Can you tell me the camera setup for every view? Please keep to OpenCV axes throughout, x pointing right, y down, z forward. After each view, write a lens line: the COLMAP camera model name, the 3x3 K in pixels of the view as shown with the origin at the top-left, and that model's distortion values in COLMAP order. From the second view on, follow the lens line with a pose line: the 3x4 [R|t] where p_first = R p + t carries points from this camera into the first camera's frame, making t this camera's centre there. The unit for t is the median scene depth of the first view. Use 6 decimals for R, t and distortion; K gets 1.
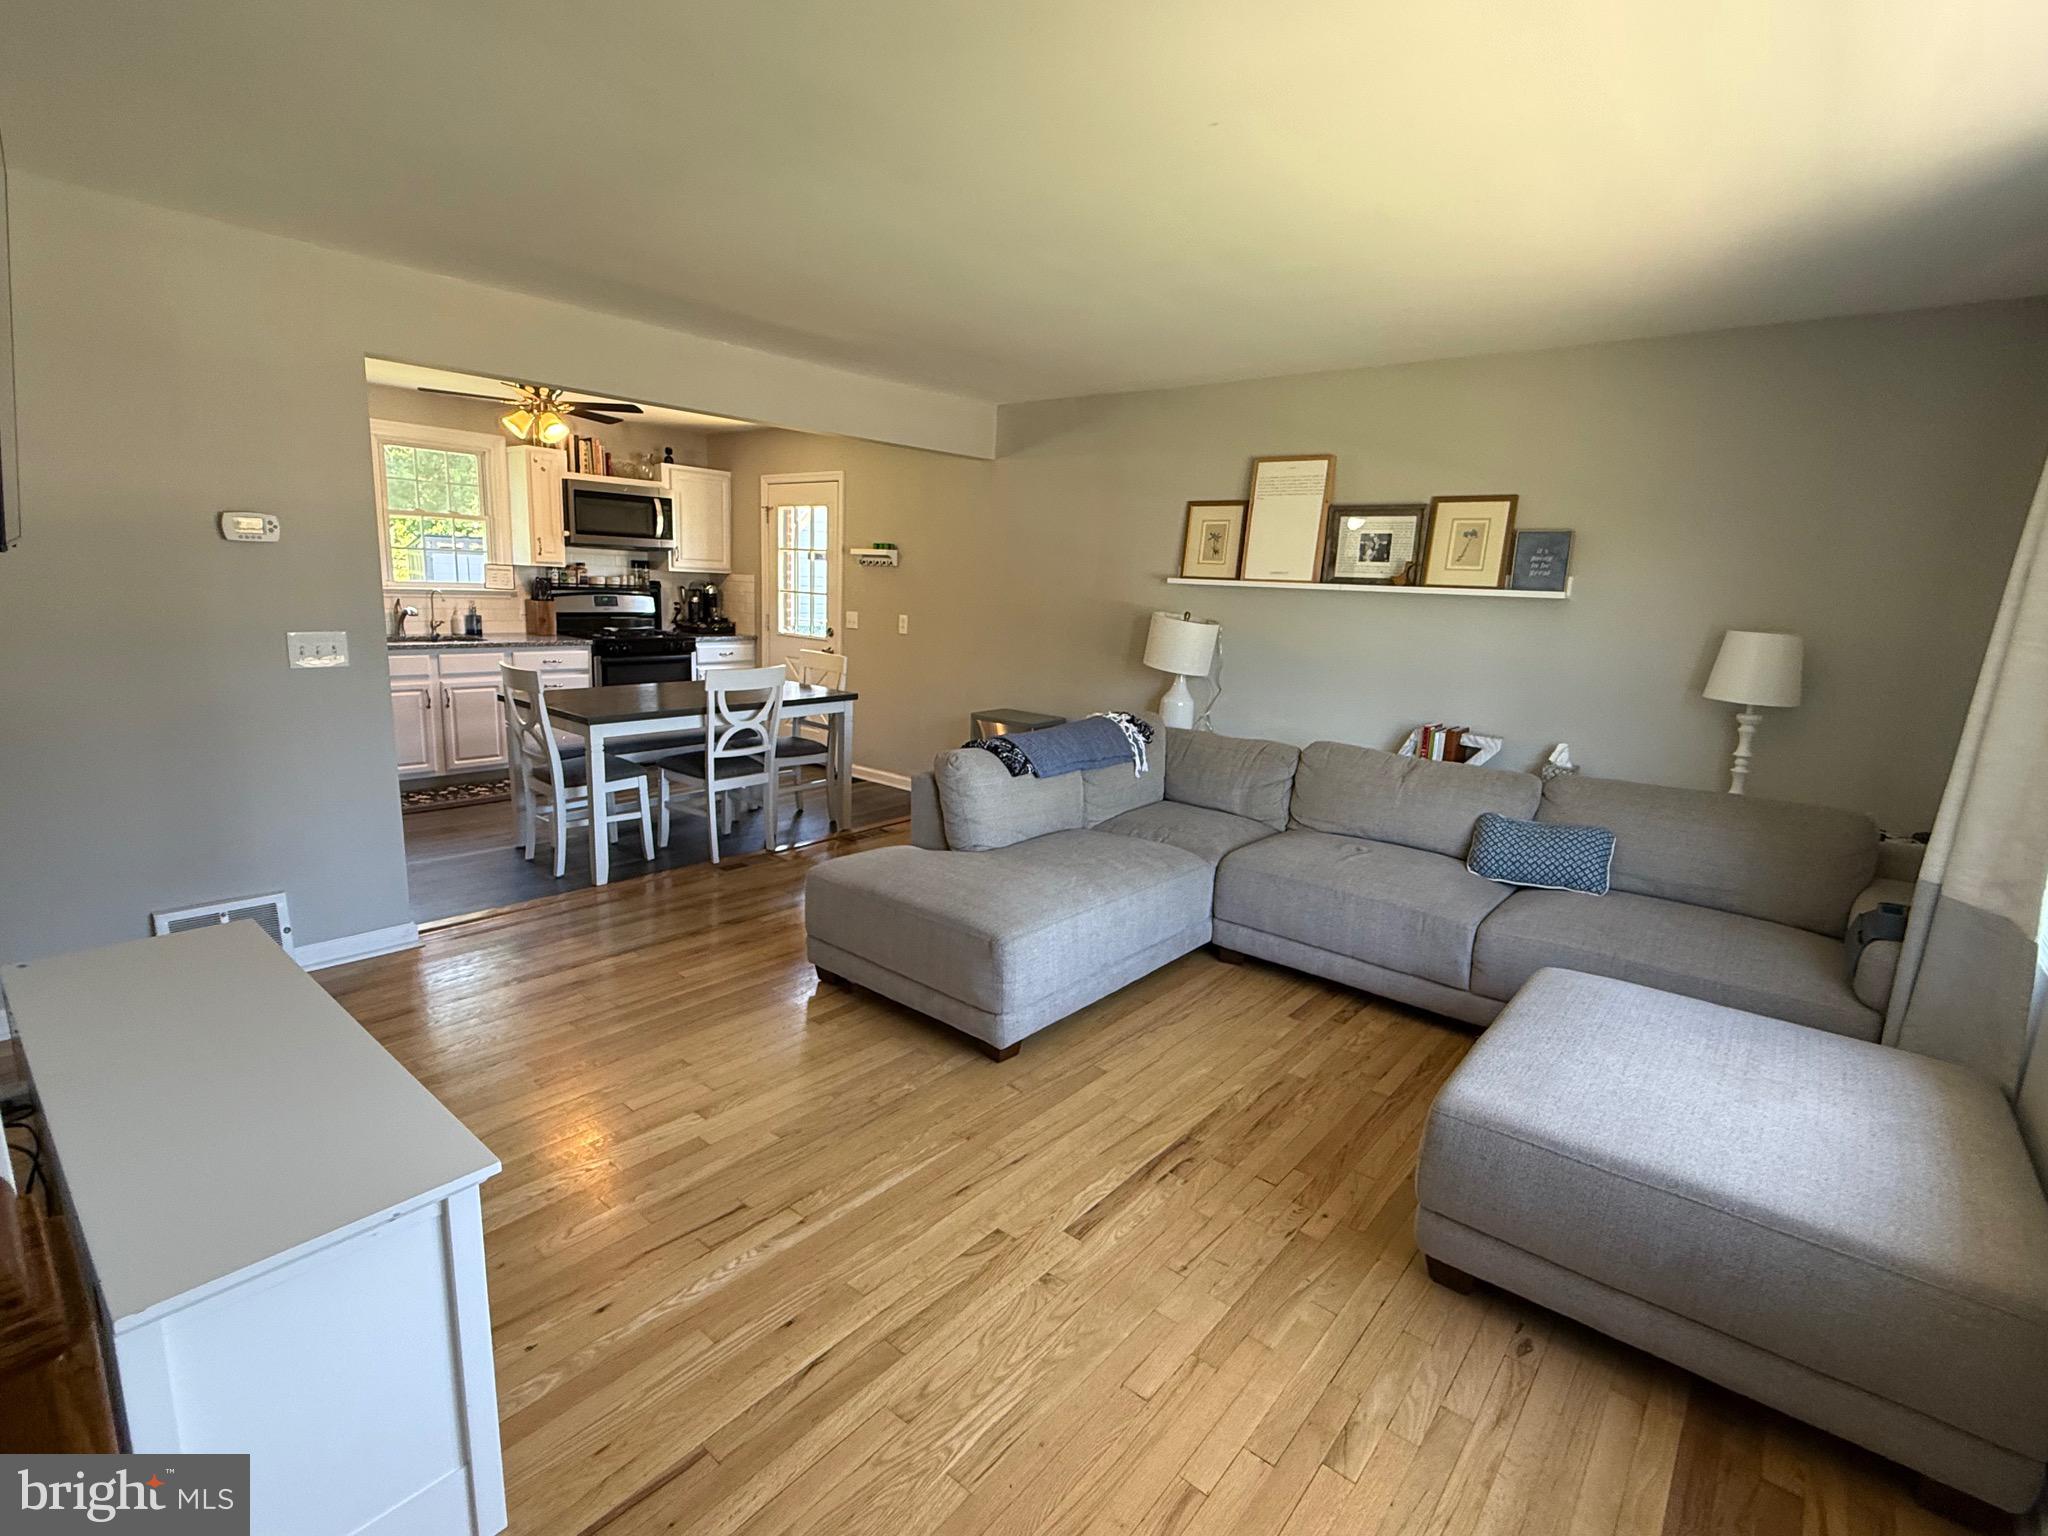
lens RADIAL K [[951.3, 0, 1020.8], [0, 951.3, 769.4], [0, 0, 1]] dist [-0.002622, 0.001203]
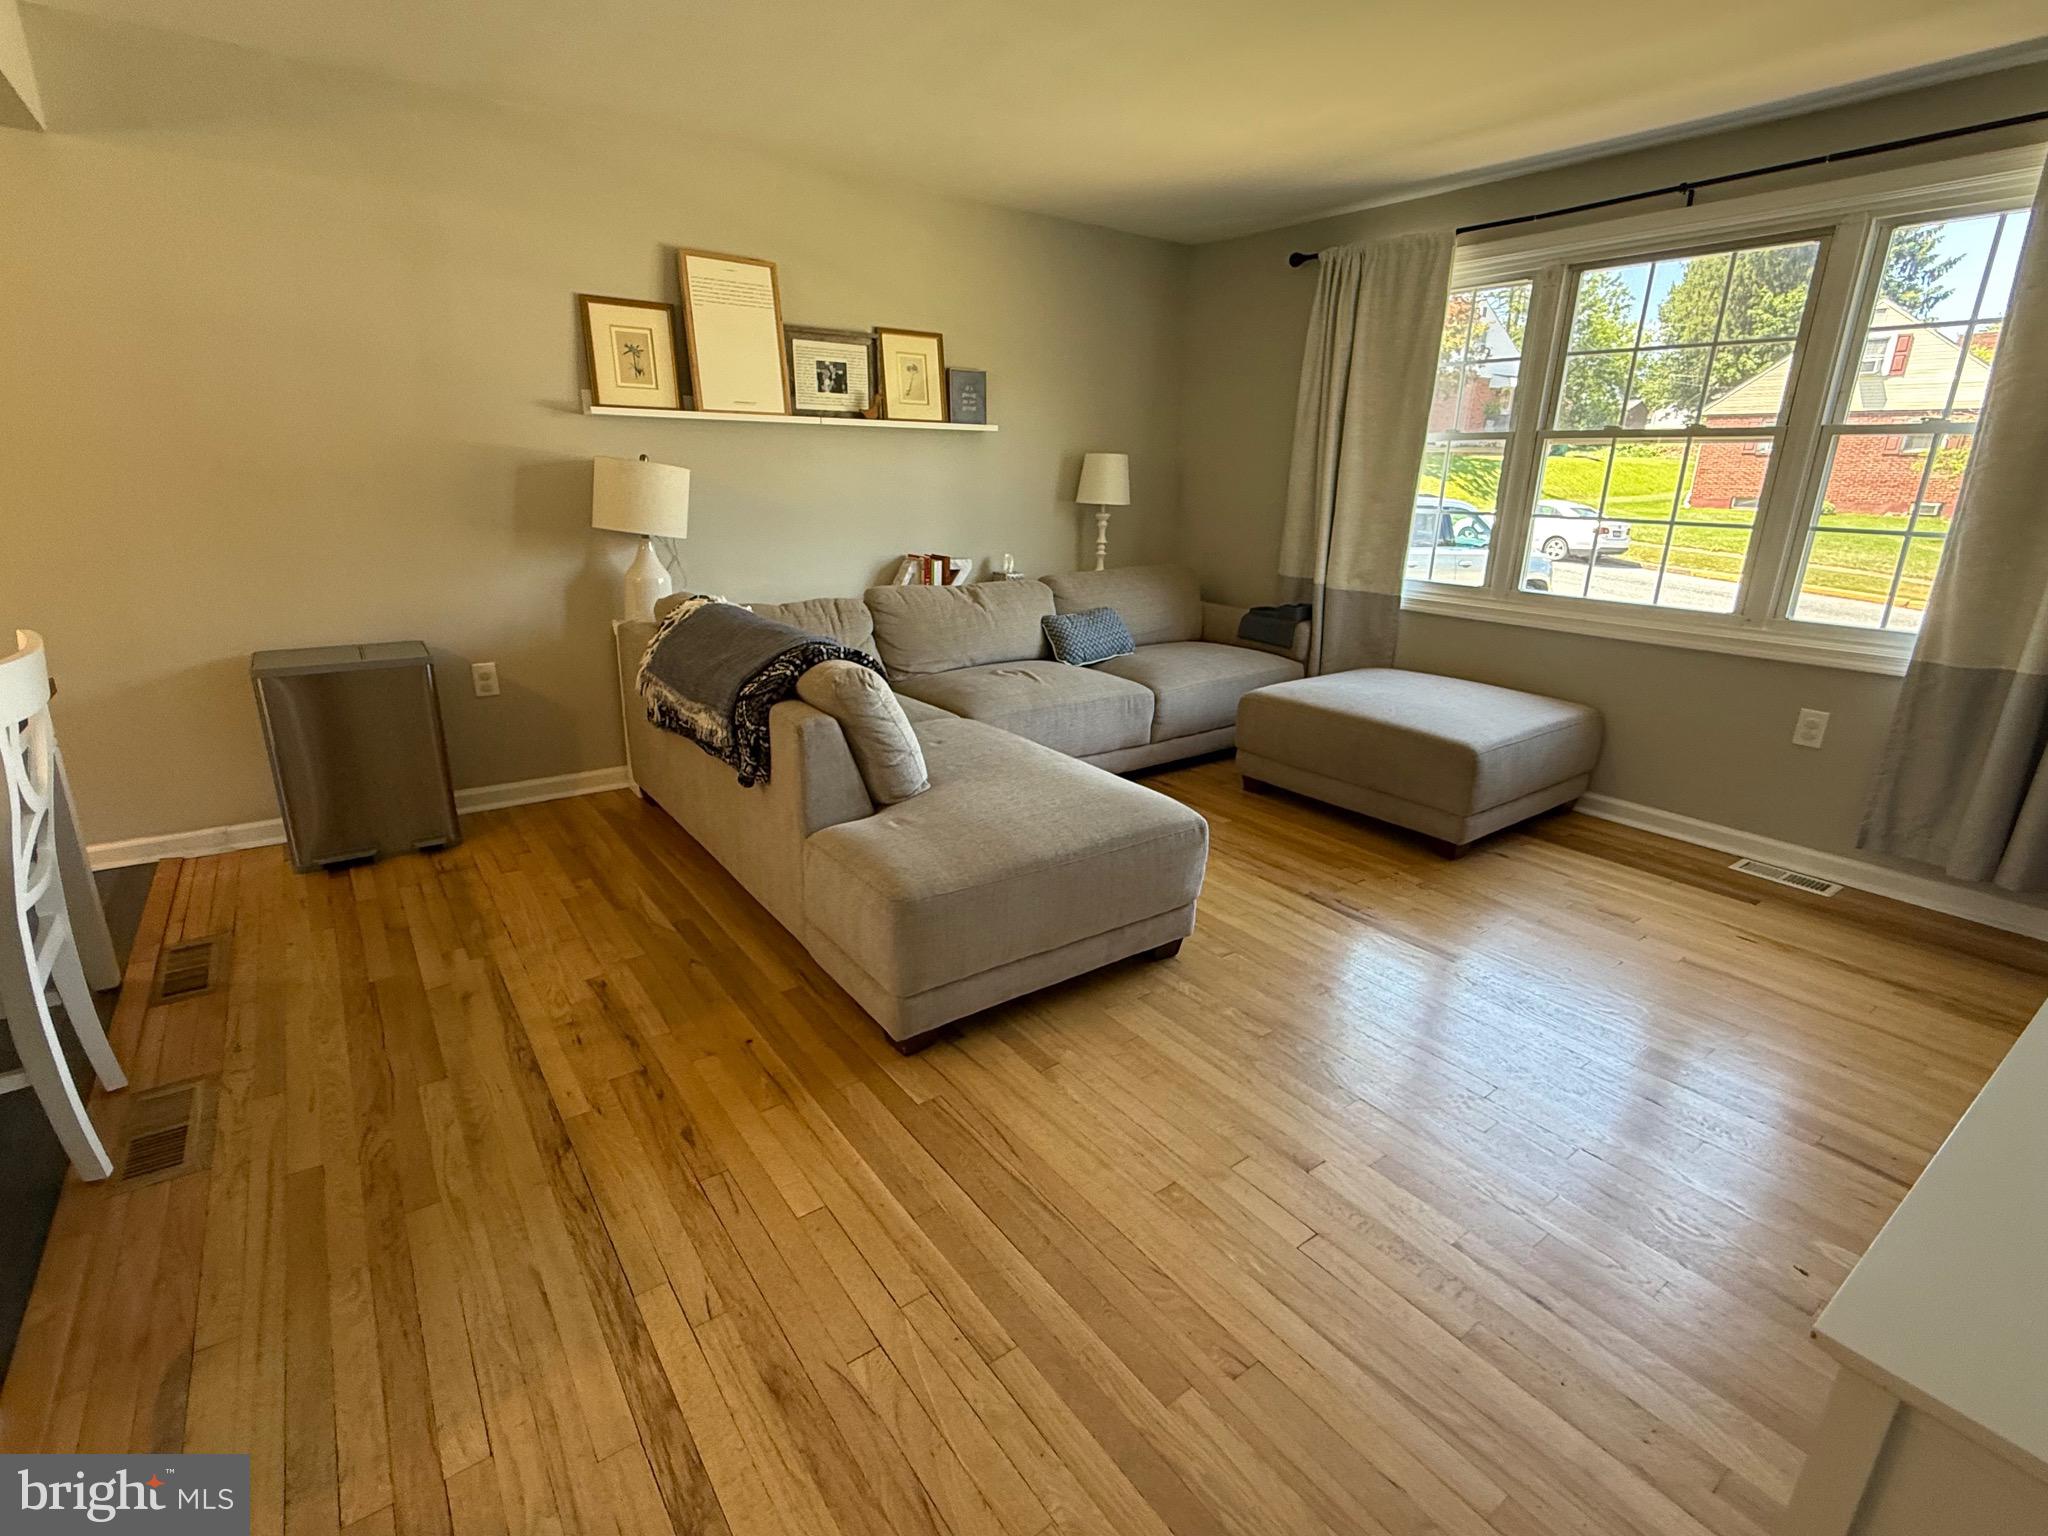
lens RADIAL K [[951.3, 0, 1020.8], [0, 951.3, 765.4], [0, 0, 1]] dist [-0.002622, 0.001203]
pose [[0.248562, -0.320213, 0.914156, -0.380567], [0.184437, 0.942154, 0.279871, -0.066473], [-0.950894, 0.099039, 0.293242, 0.389050]]
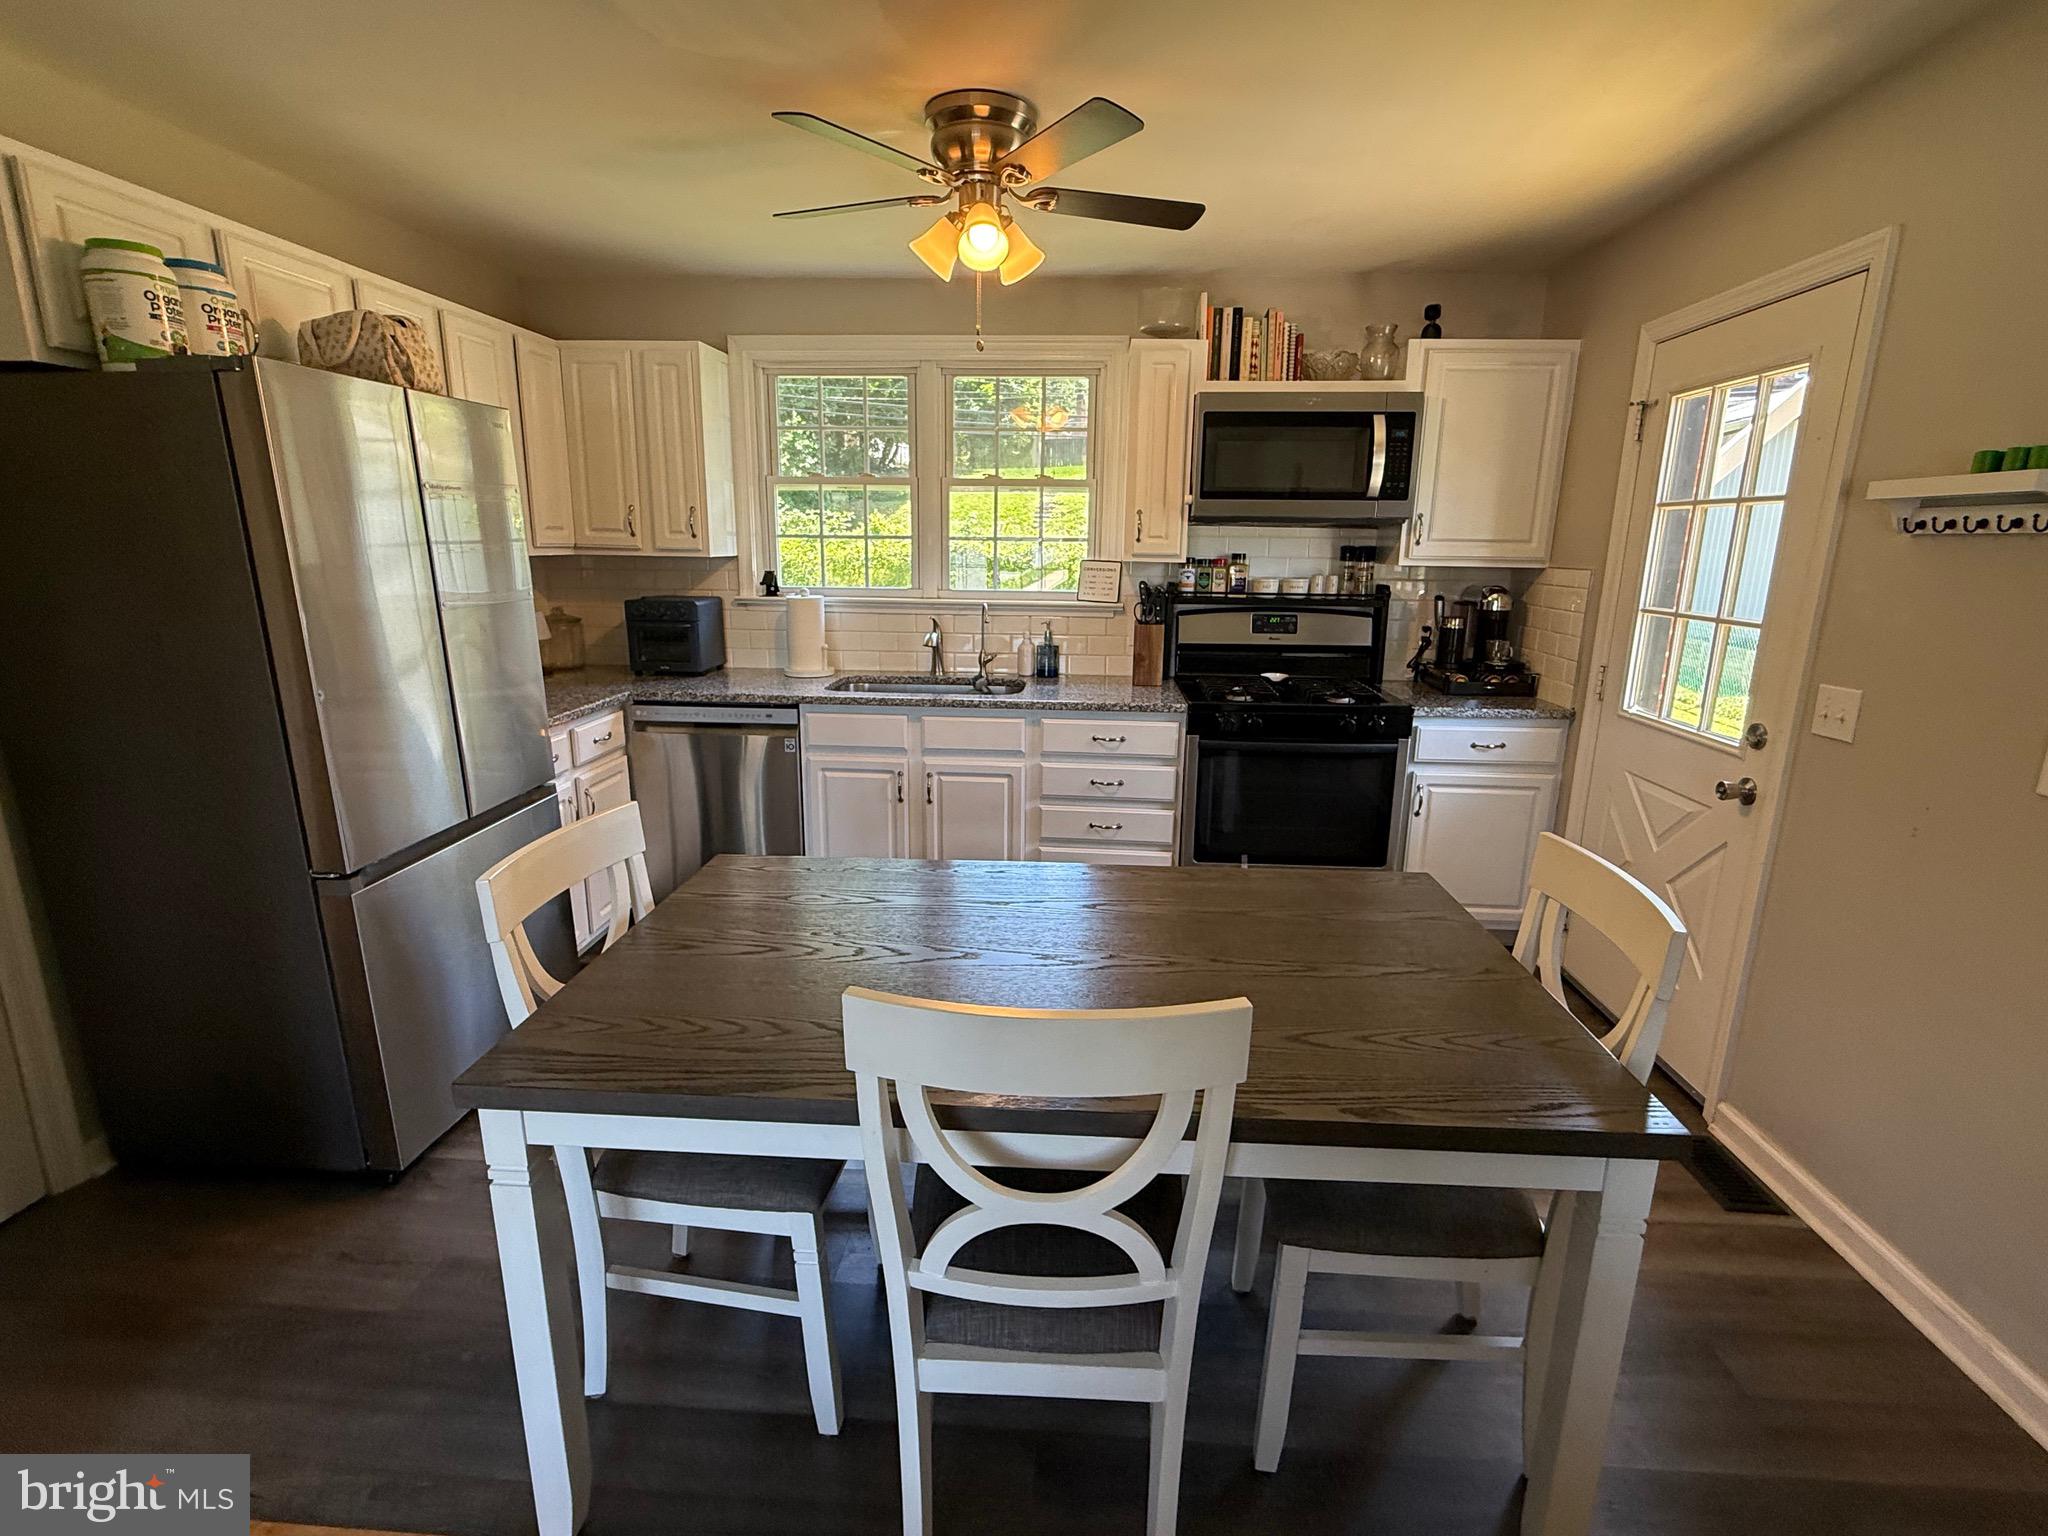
lens RADIAL K [[951.3, 0, 1036.7], [0, 951.3, 767.5], [0, 0, 1]] dist [-0.002622, 0.001203]
pose [[0.592181, 0.150313, -0.791662, -0.083642], [-0.146519, 0.986156, 0.077641, -0.126788], [0.792373, 0.070016, 0.606006, 0.610572]]
